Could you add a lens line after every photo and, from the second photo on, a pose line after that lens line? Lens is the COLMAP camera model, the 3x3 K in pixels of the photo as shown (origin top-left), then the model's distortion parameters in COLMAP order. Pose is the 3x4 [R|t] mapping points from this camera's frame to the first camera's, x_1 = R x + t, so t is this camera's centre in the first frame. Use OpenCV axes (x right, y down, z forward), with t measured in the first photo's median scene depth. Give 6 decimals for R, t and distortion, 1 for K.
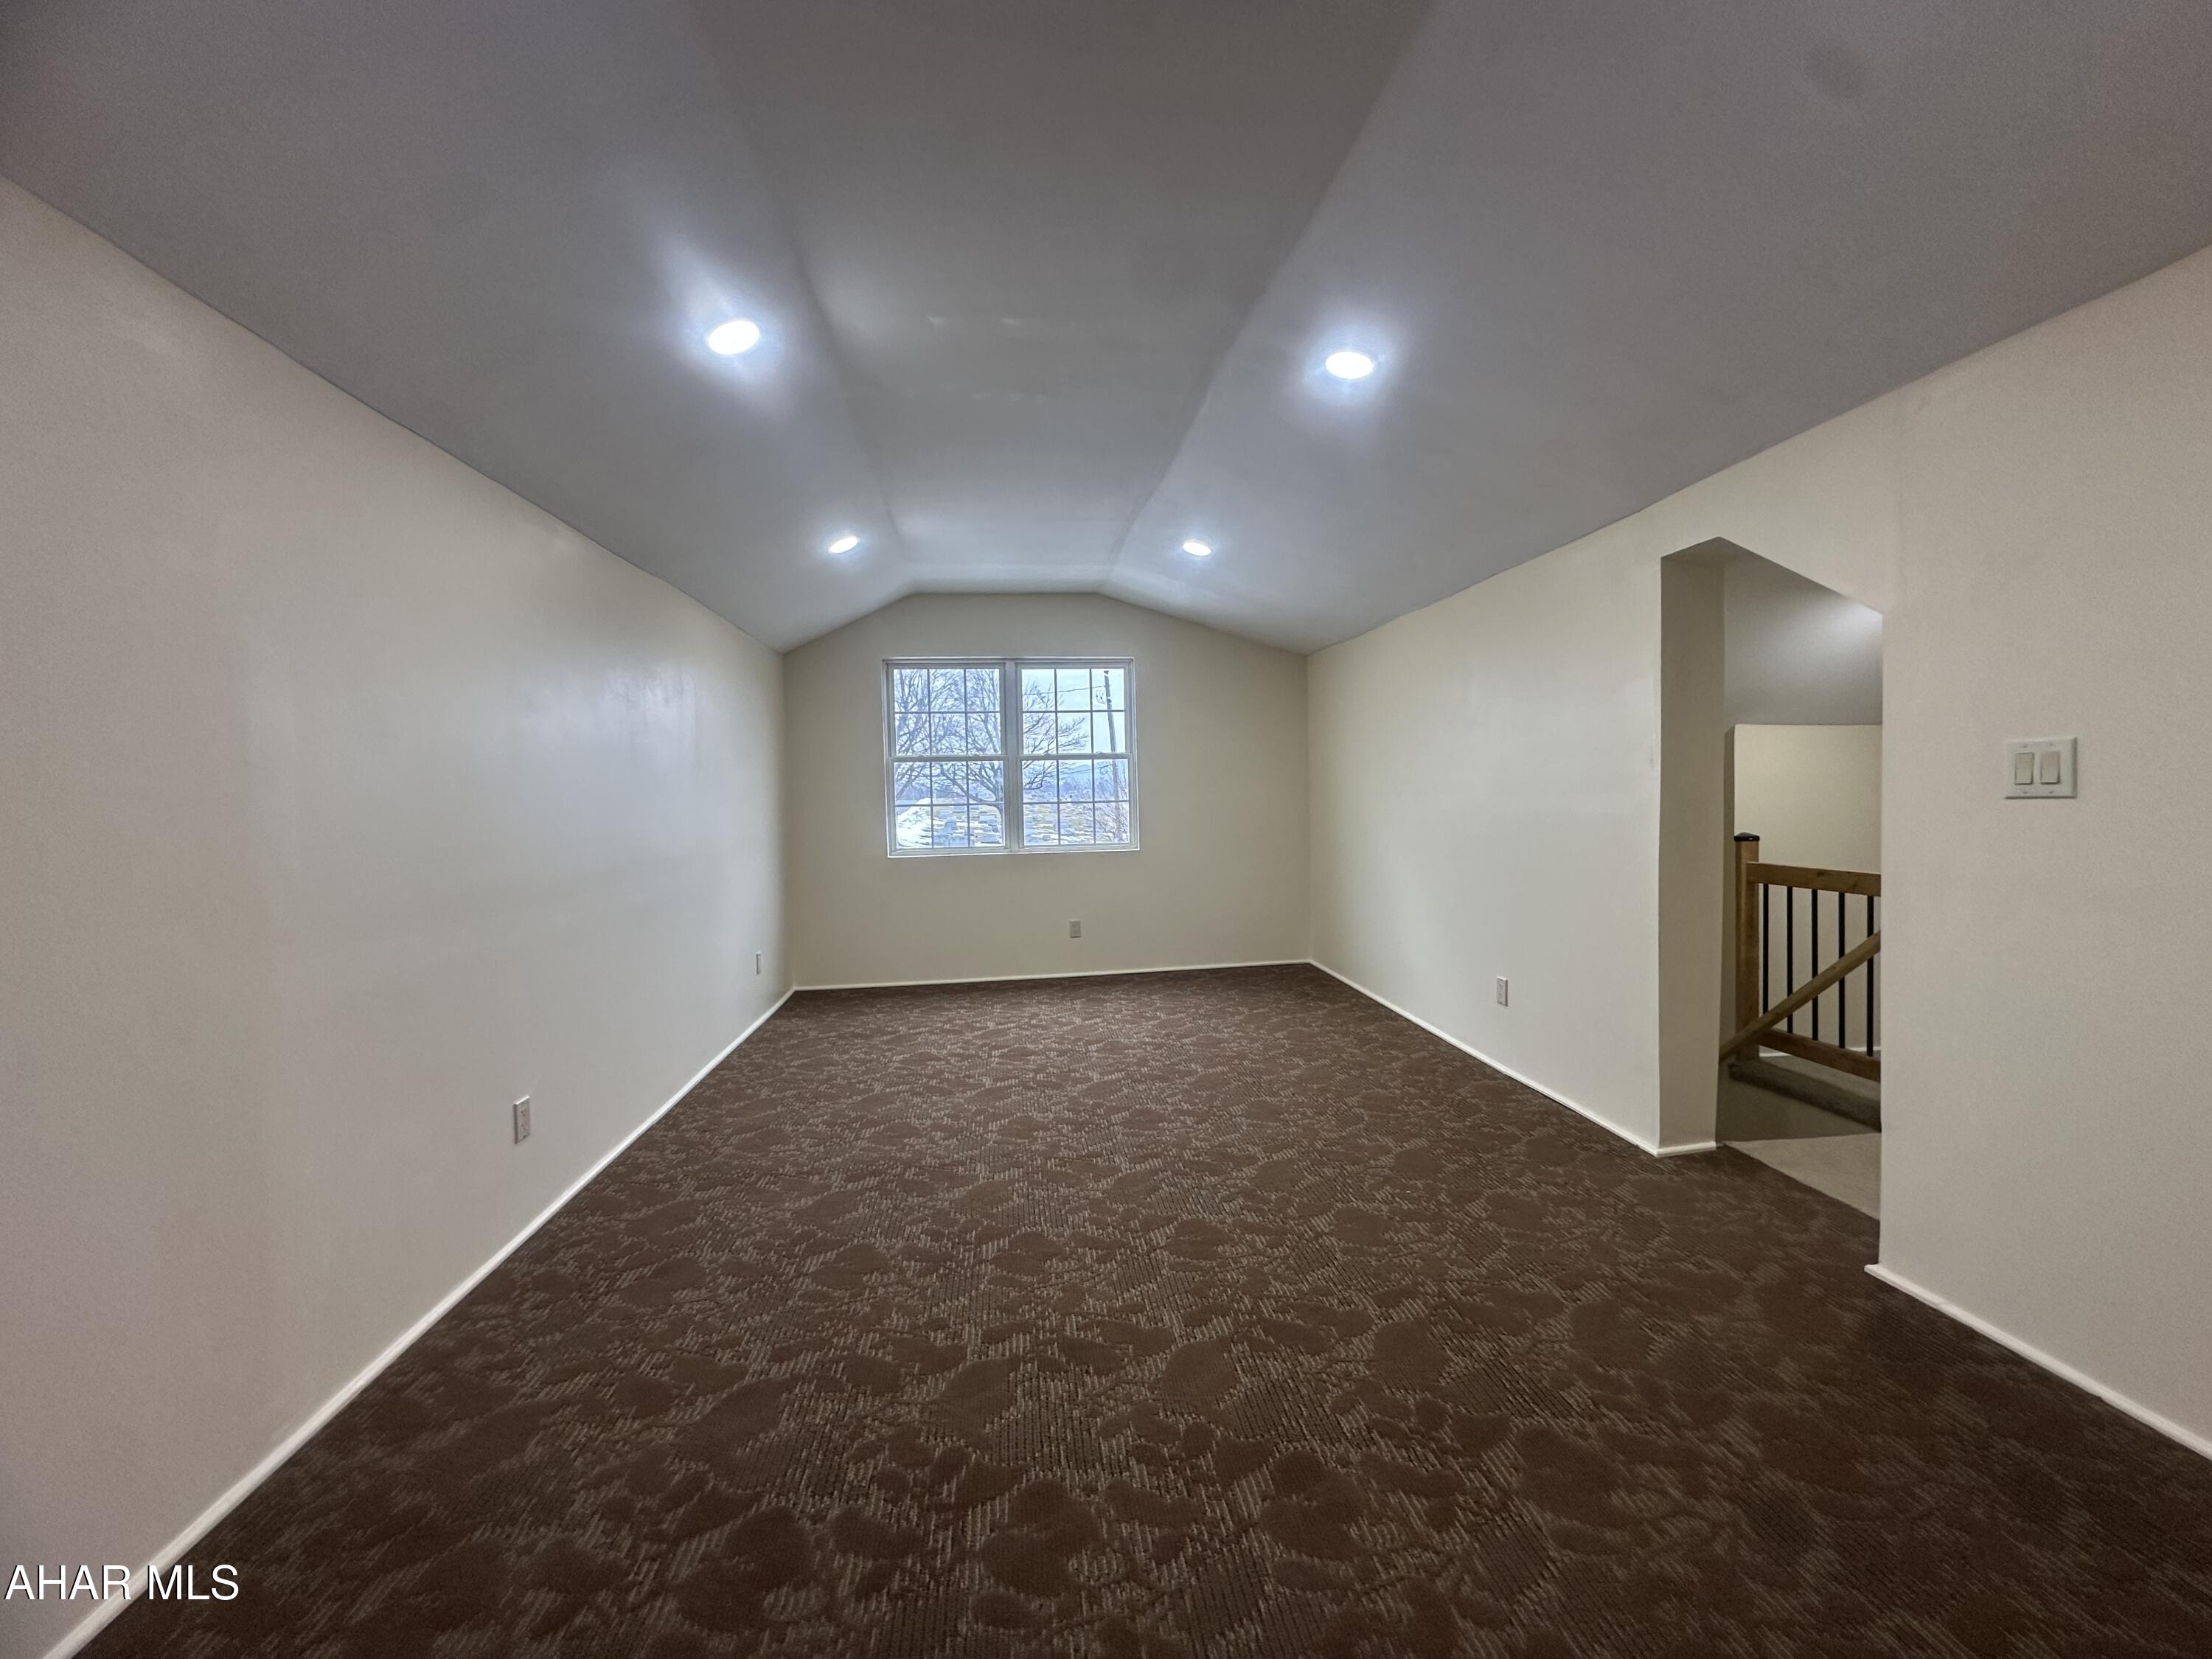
lens RADIAL K [[874.7, 0, 1106.4], [0, 874.7, 828.2], [0, 0, 1]] dist [-0.007226, 0.001026]
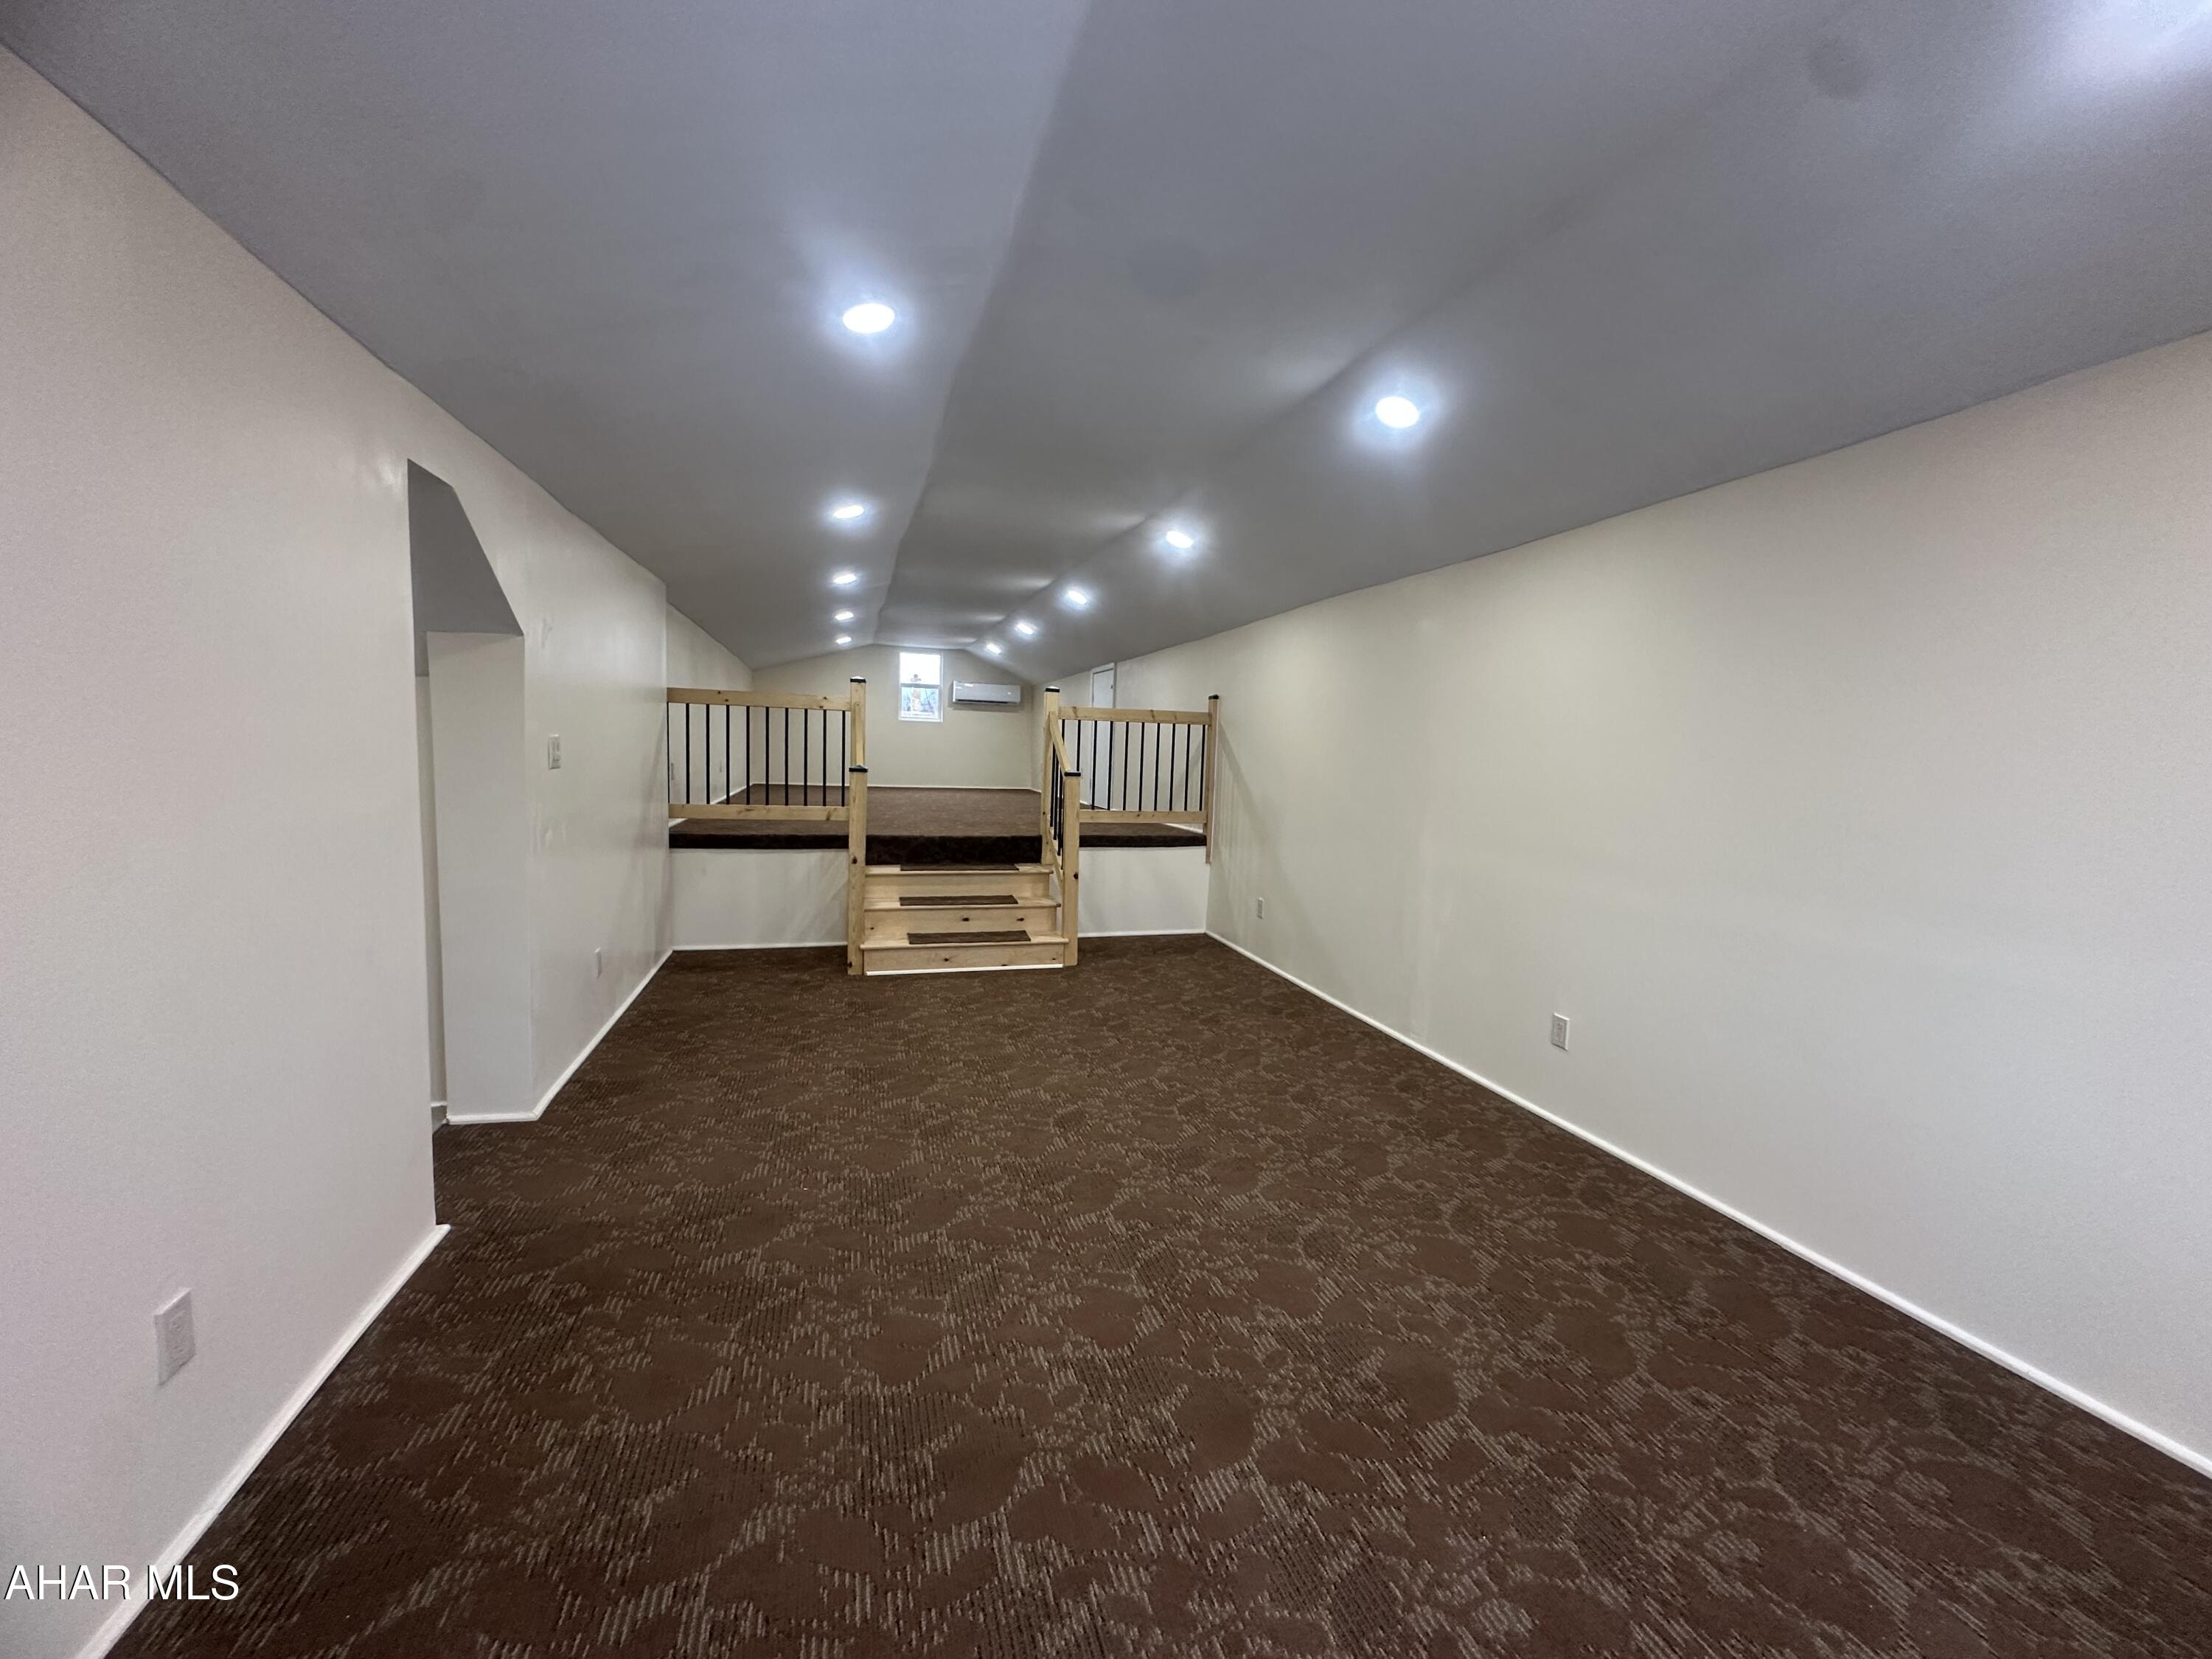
lens RADIAL K [[874.7, 0, 1104.9], [0, 874.7, 819.6], [0, 0, 1]] dist [-0.007226, 0.001026]
pose [[-0.984768, 0.007197, -0.173726, 0.143478], [-0.014089, 0.992554, 0.120984, -0.083107], [0.173303, 0.121589, -0.977334, 1.503558]]
